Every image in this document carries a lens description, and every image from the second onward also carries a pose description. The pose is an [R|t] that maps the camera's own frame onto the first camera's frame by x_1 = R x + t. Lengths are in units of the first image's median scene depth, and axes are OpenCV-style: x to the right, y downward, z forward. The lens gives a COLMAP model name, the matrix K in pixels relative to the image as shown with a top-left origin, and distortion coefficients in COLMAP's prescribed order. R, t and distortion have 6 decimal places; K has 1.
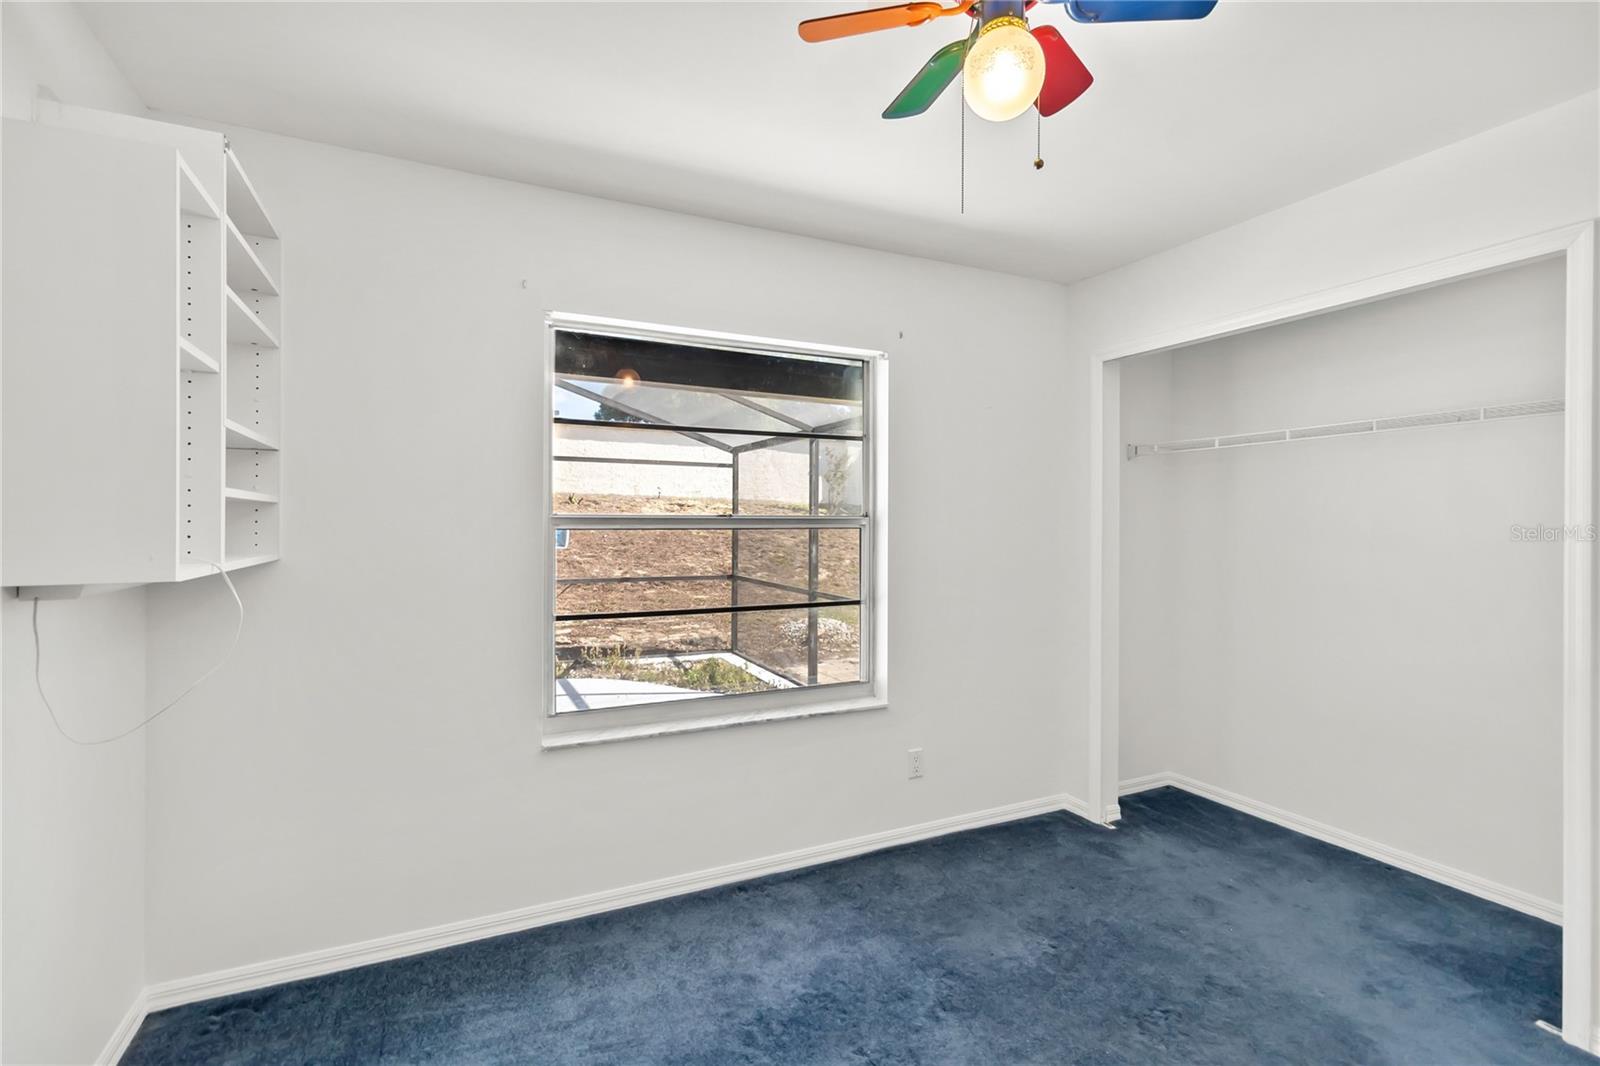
lens RADIAL K [[737.3, 0, 815.2], [0, 737.3, 532.0], [0, 0, 1]] dist [-0.002796, -0.000306]
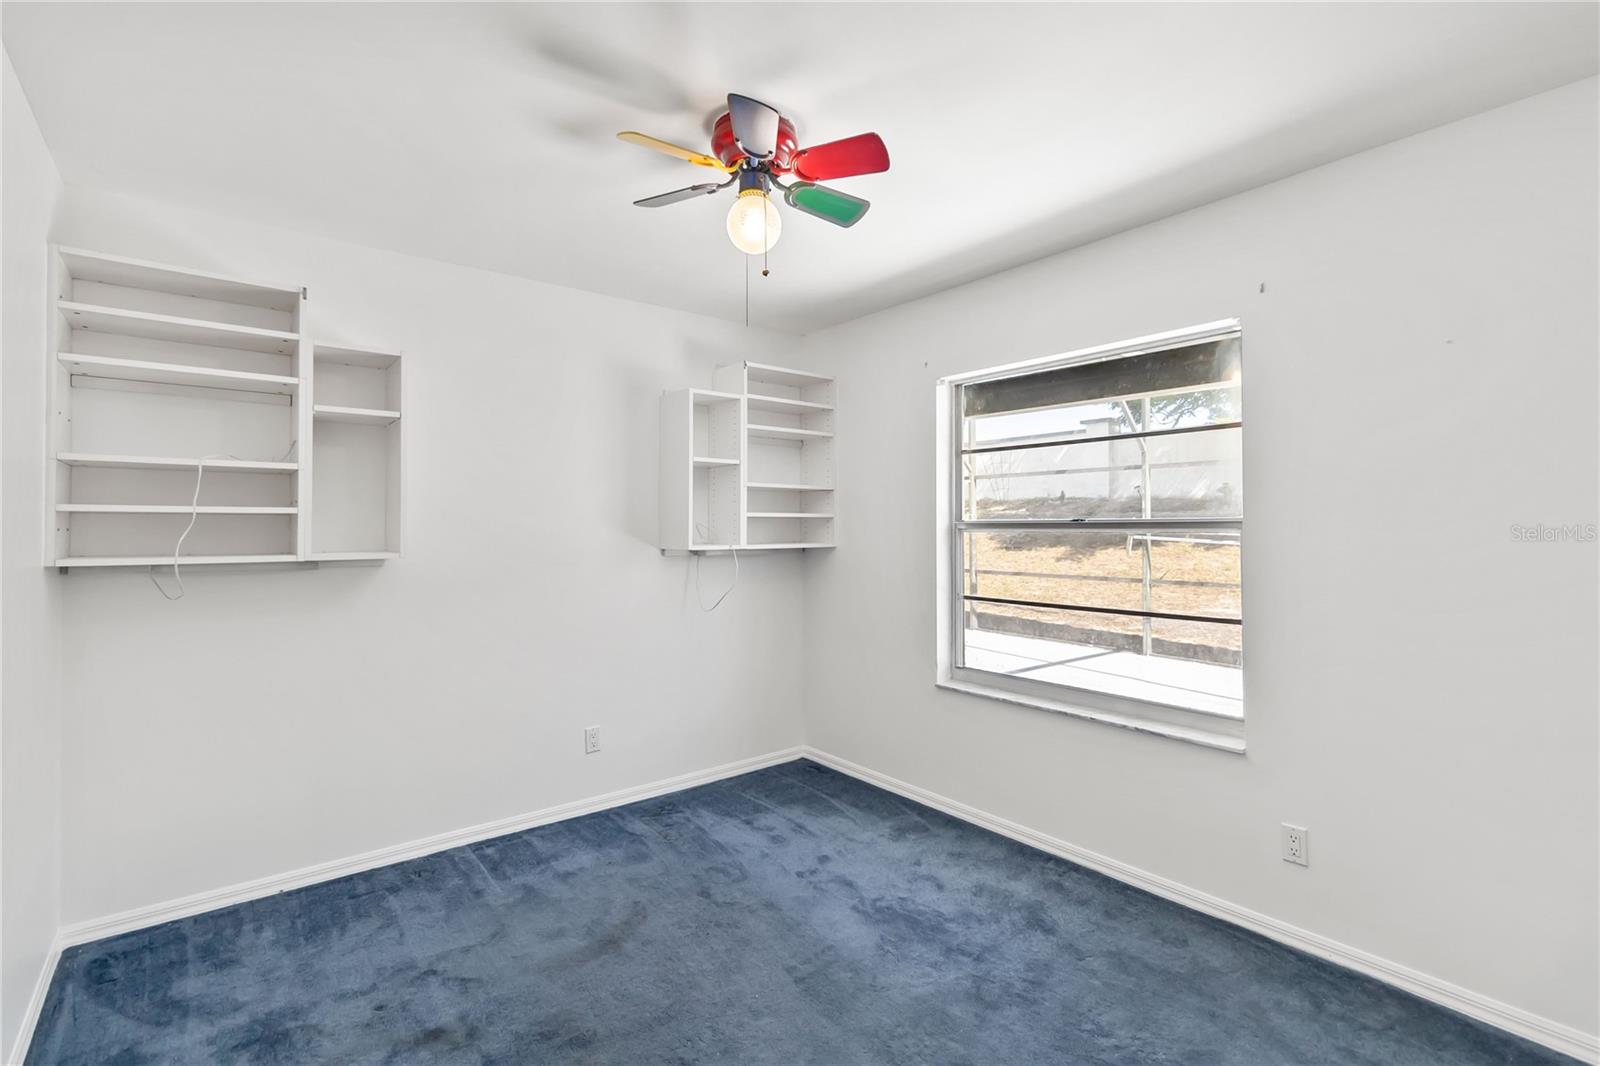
lens RADIAL K [[737.3, 0, 815.2], [0, 737.3, 532.0], [0, 0, 1]] dist [-0.002796, -0.000306]
pose [[0.224013, 0.008207, -0.974552, 0.892874], [-0.003103, 0.999965, 0.007708, -0.012929], [0.974581, 0.001297, 0.224031, 0.412160]]
